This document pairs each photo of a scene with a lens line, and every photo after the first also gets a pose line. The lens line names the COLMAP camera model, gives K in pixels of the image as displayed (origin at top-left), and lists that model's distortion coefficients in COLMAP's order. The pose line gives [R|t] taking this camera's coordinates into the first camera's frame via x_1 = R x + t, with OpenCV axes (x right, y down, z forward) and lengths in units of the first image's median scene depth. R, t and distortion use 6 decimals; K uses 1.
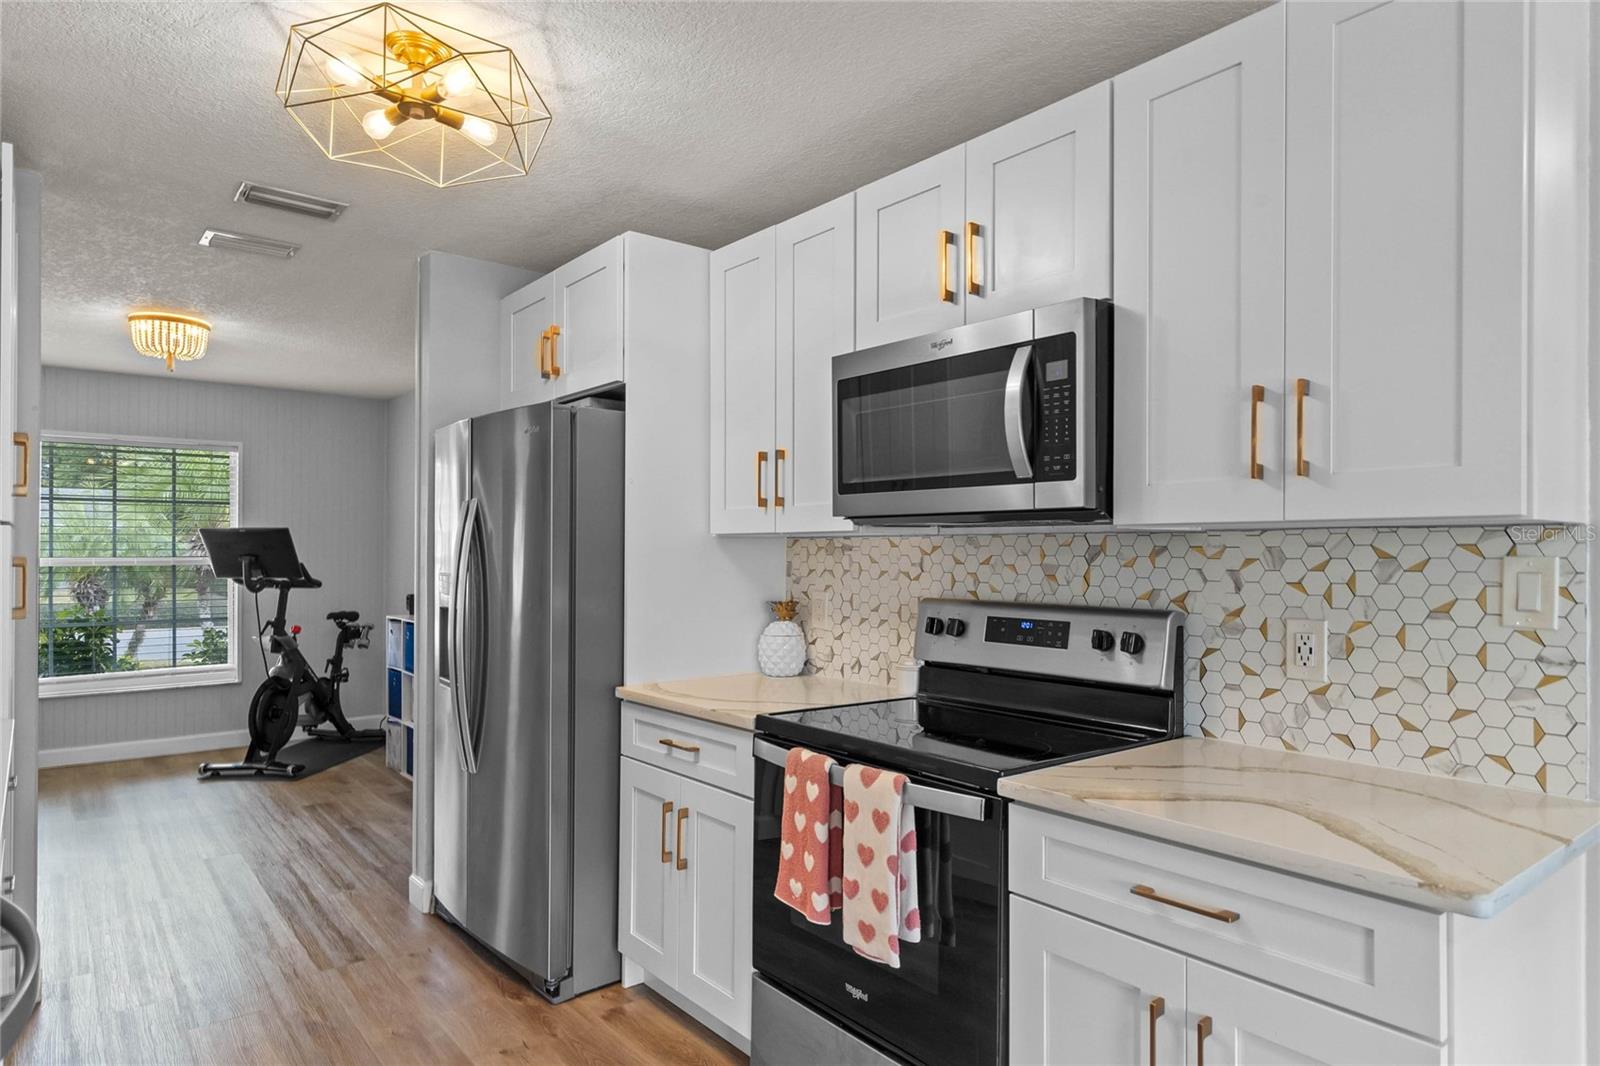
lens RADIAL K [[959.0, 0, 801.4], [0, 959.0, 542.4], [0, 0, 1]] dist [-0.005129, -0.000054]
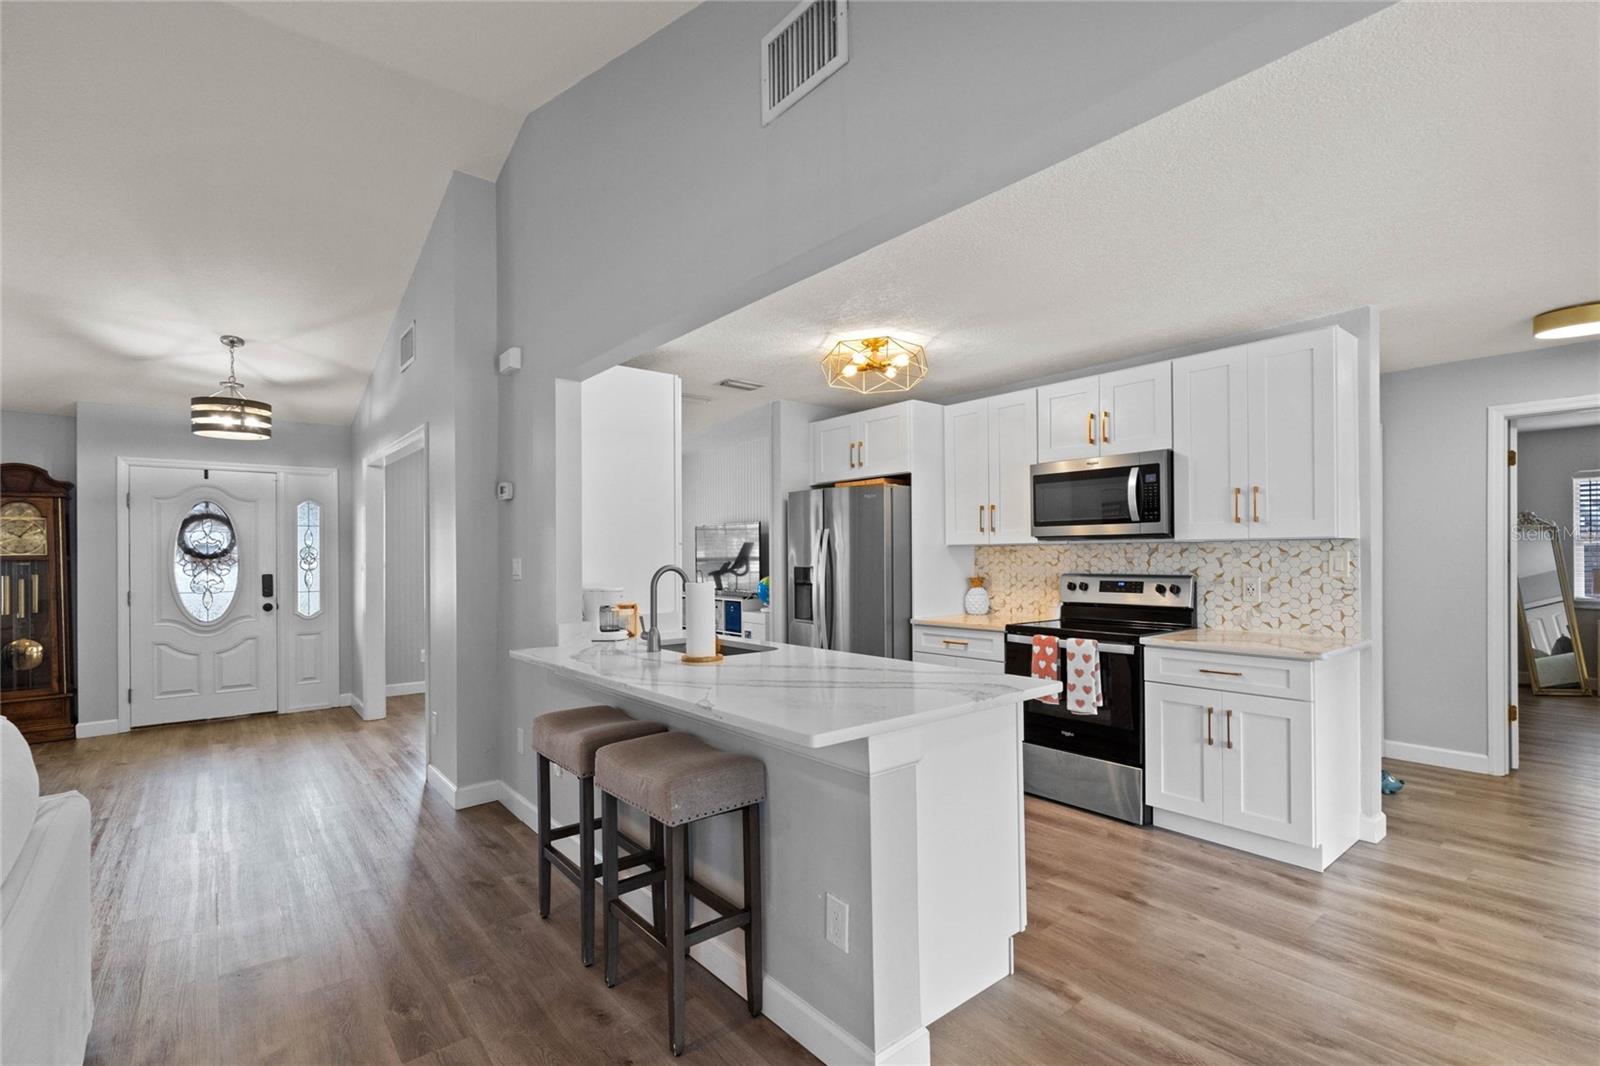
lens RADIAL K [[737.7, 0, 809.0], [0, 737.7, 554.1], [0, 0, 1]] dist [0.000538, -0.000341]
pose [[0.999941, -0.009172, 0.005823, -0.427700], [0.009127, 0.999929, 0.007712, -0.003754], [-0.005894, -0.007658, 0.999953, -0.617054]]
